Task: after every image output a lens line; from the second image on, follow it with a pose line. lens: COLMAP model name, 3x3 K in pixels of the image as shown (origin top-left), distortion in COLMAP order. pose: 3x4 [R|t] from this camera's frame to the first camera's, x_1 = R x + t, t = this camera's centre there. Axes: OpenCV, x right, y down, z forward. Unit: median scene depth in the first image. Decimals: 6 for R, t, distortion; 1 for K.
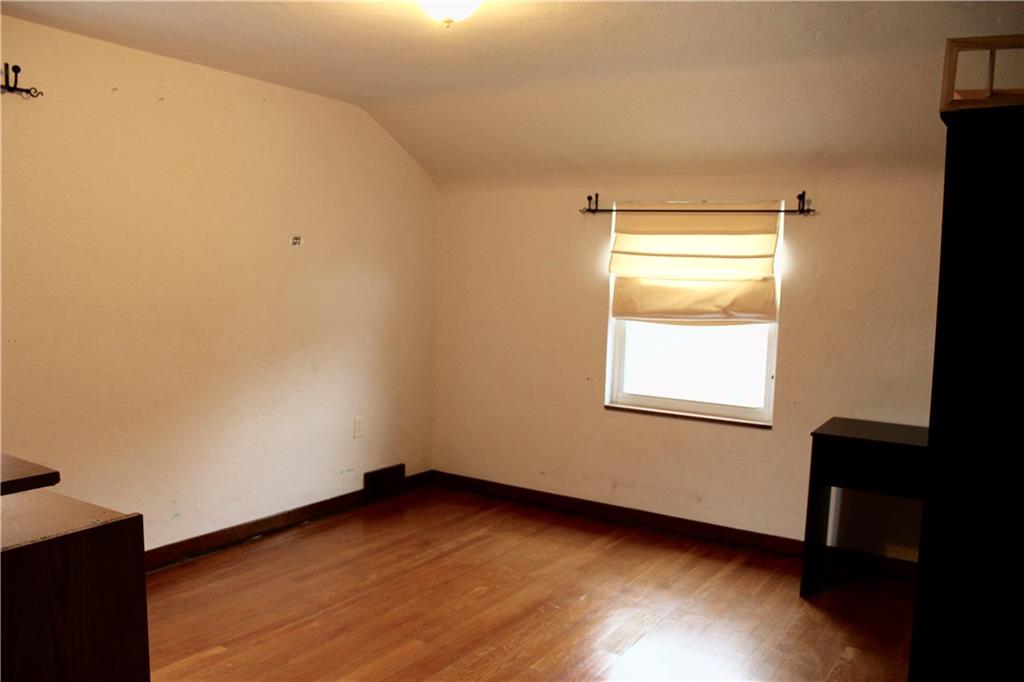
lens RADIAL K [[844.2, 0, 512.0], [0, 844.2, 341.0], [0, 0, 1]] dist [-0.112174, 0.005285]
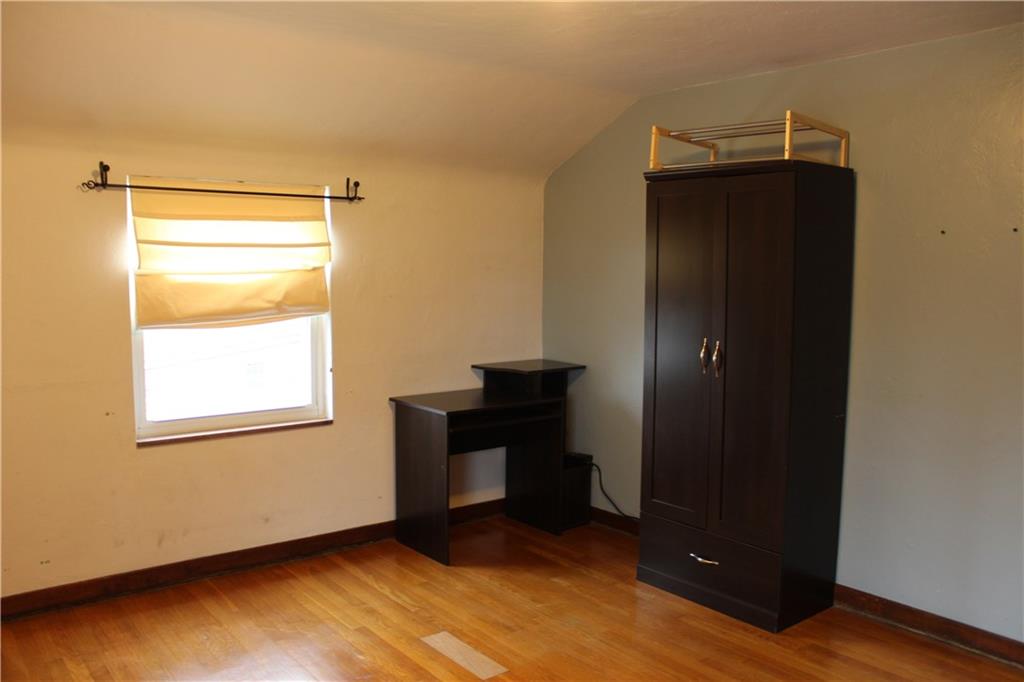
lens RADIAL K [[844.2, 0, 512.0], [0, 844.2, 341.0], [0, 0, 1]] dist [-0.112174, 0.005285]
pose [[0.311642, -0.122342, 0.942291, -0.515951], [0.079869, 0.991540, 0.102321, -0.070138], [-0.946837, 0.043372, 0.318777, 0.475829]]
